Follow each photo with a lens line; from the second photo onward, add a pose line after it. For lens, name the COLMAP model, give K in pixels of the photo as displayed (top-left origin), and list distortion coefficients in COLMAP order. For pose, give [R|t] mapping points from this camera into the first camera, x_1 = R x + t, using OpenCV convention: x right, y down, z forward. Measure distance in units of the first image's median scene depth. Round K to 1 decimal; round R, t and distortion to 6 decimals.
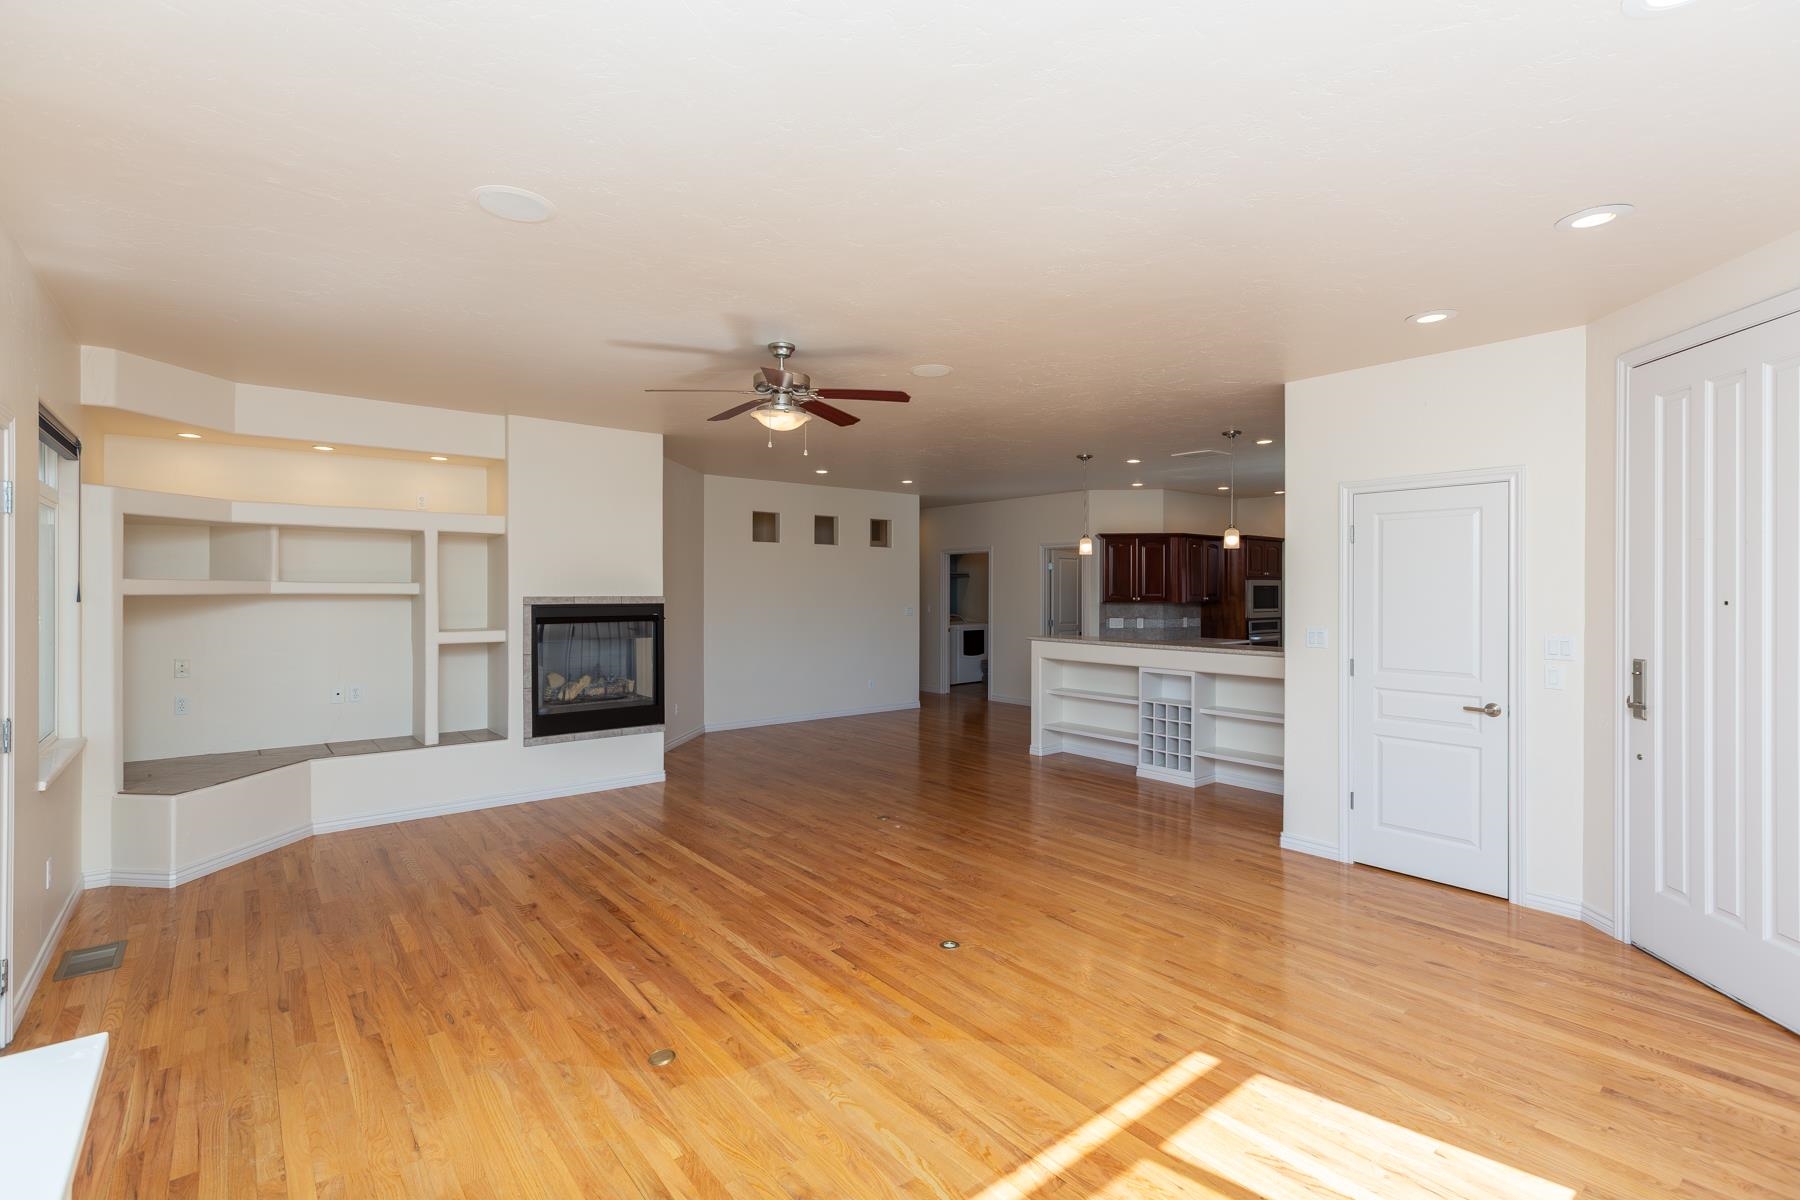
lens RADIAL K [[825.4, 0, 895.3], [0, 825.4, 592.9], [0, 0, 1]] dist [0.006377, -0.000848]
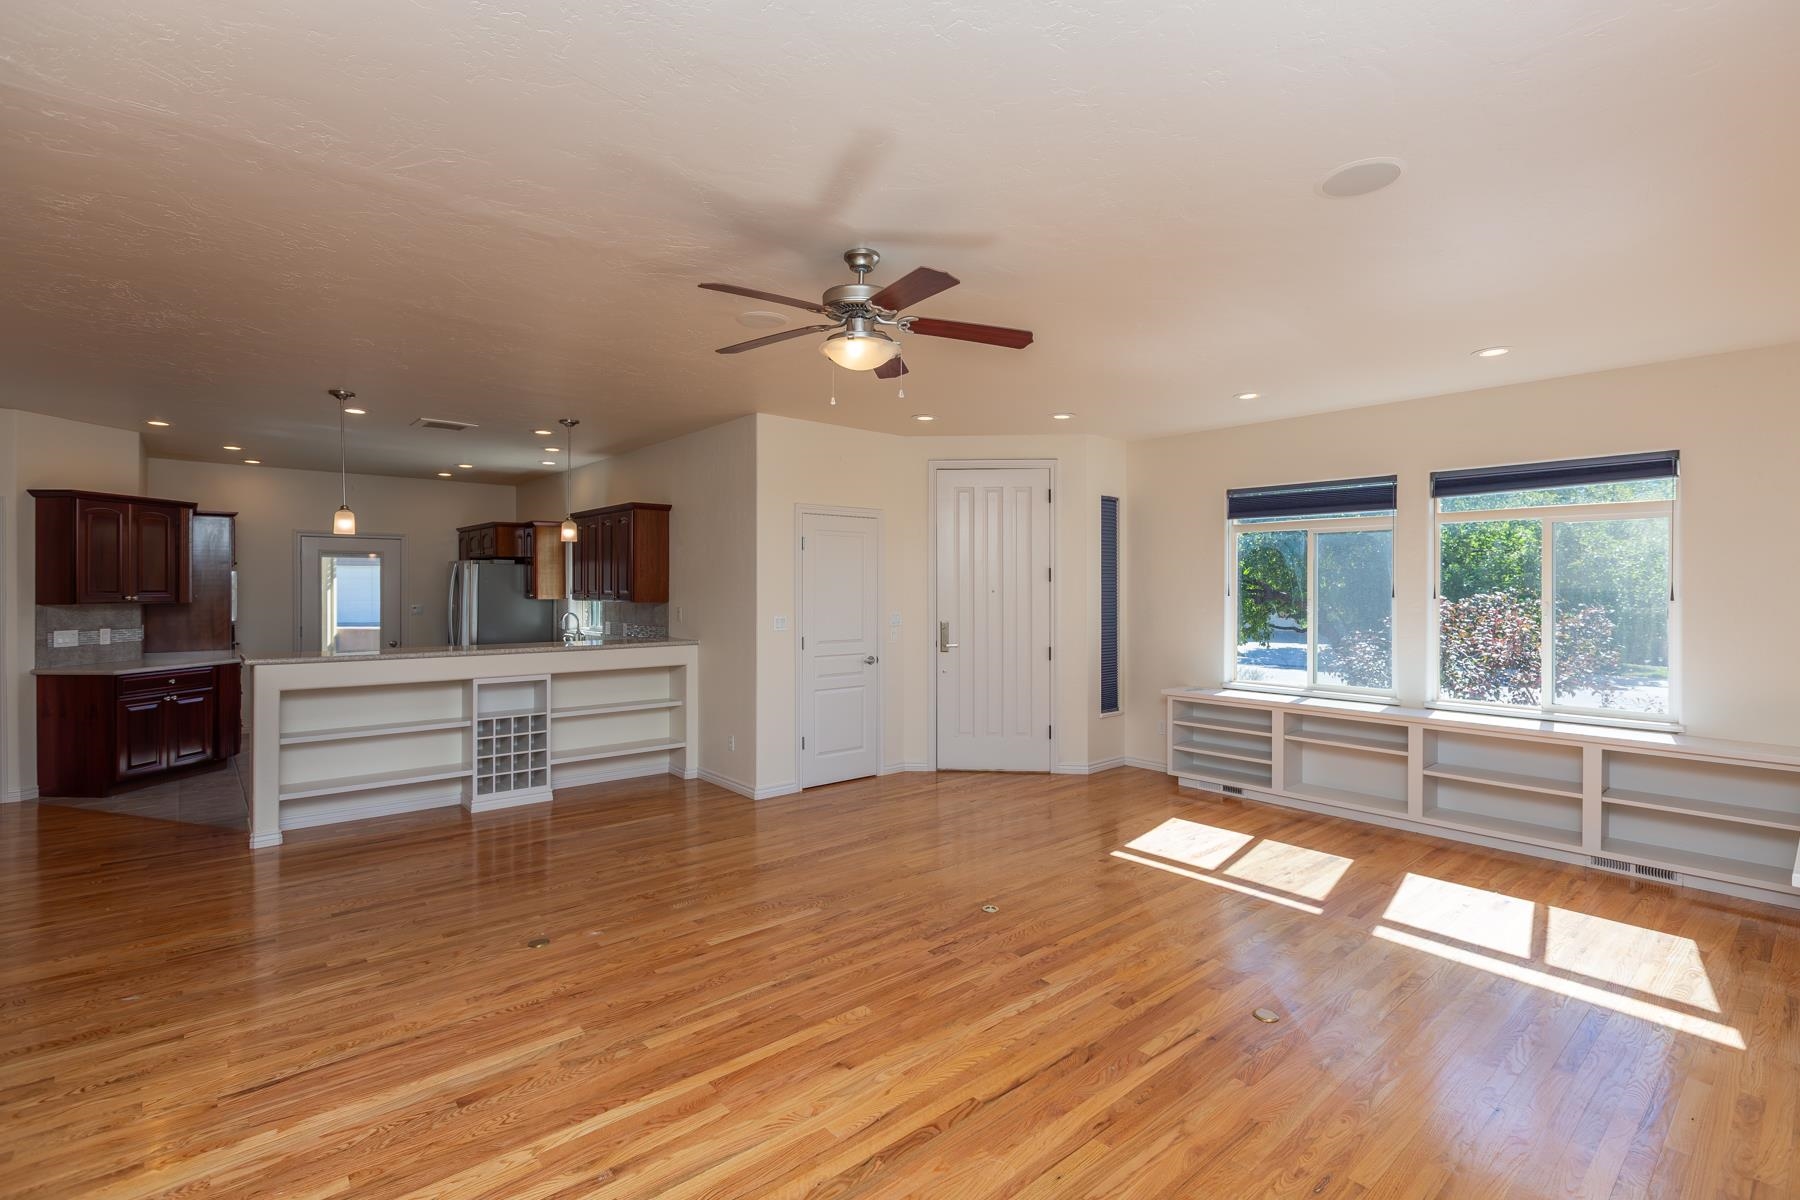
lens RADIAL K [[826.9, 0, 909.6], [0, 826.9, 588.0], [0, 0, 1]] dist [-0.005208, -0.001485]
pose [[-0.041937, -0.001749, 0.999119, -0.831342], [0.002105, 0.999996, 0.001839, -0.001618], [-0.999118, 0.002181, -0.041933, 0.935372]]
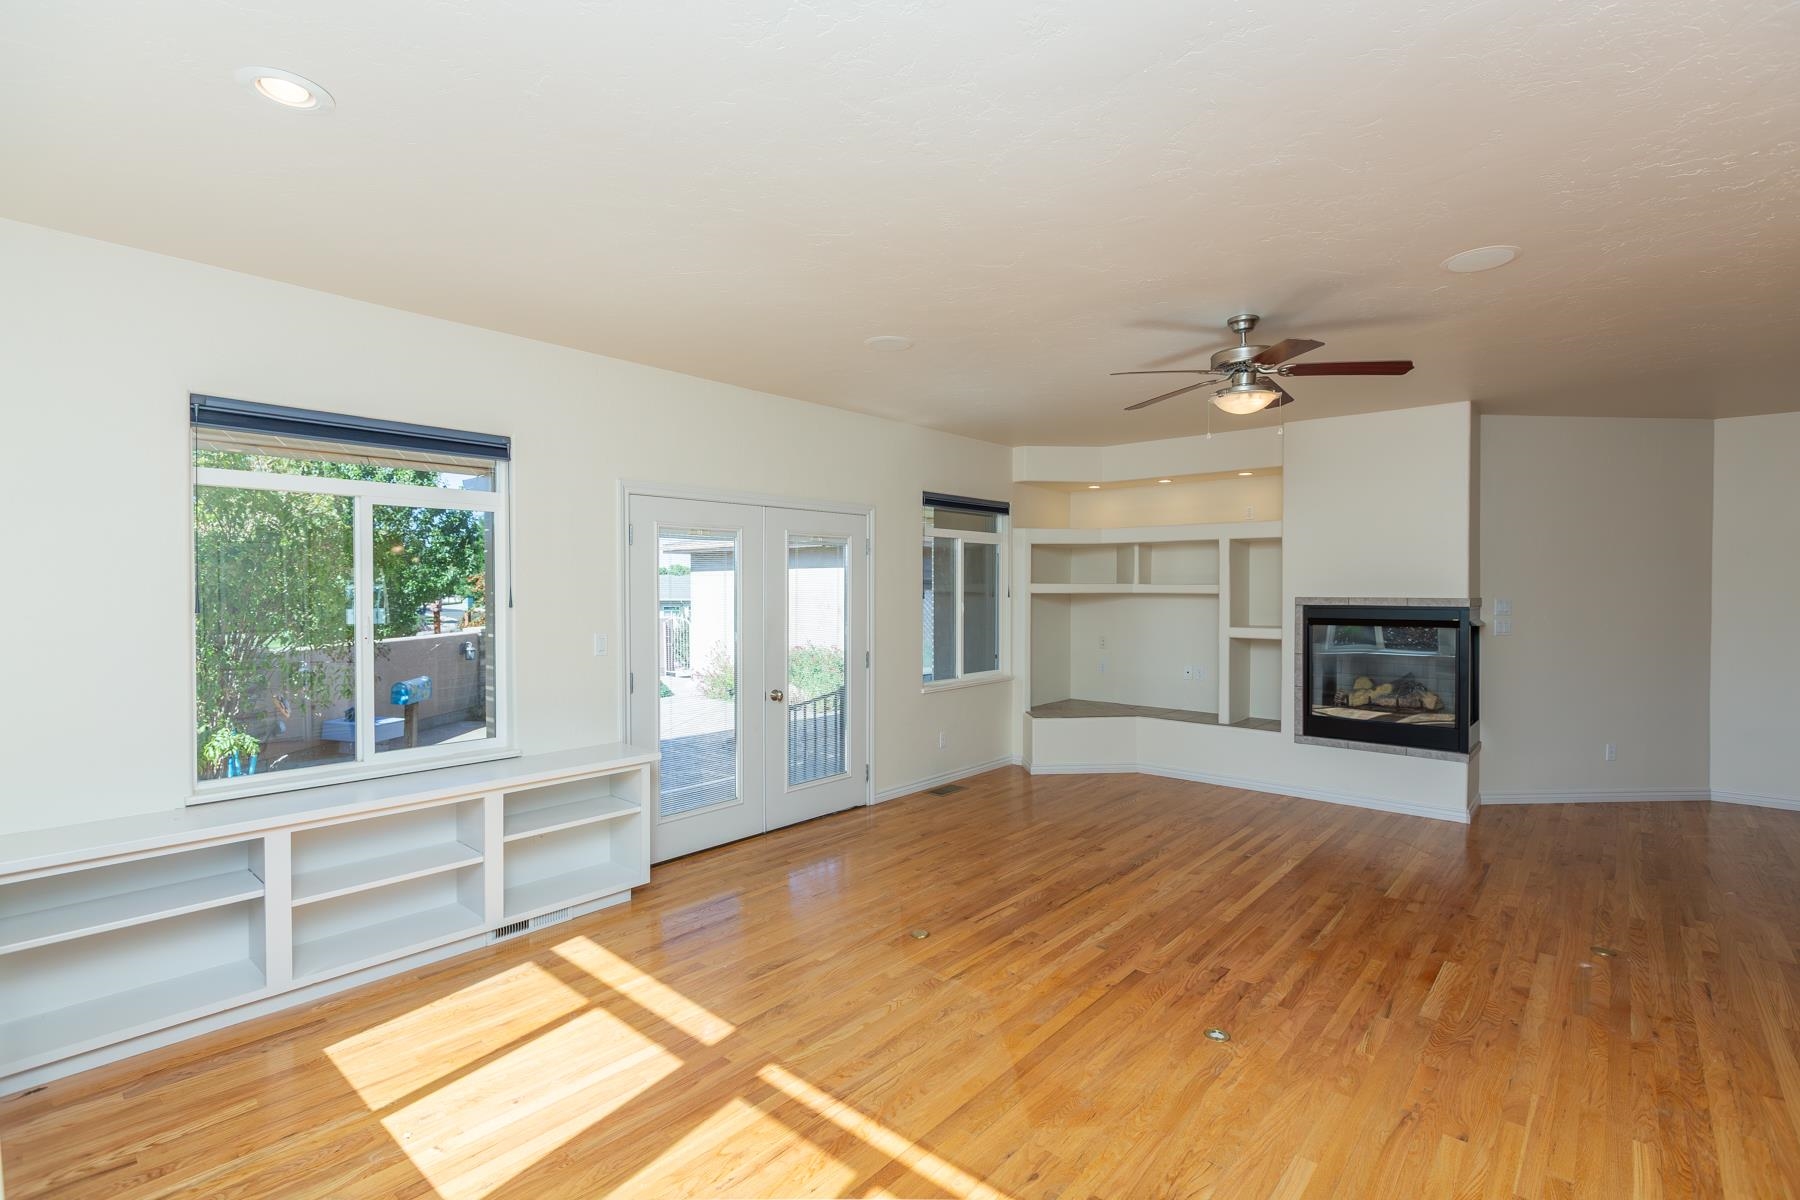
lens RADIAL K [[826.9, 0, 892.9], [0, 826.9, 596.8], [0, 0, 1]] dist [-0.005208, -0.001485]
pose [[0.164915, 0.009476, -0.986262, 0.649516], [-0.003309, 0.999954, 0.009055, -0.004554], [0.986302, 0.001770, 0.164939, 0.451890]]
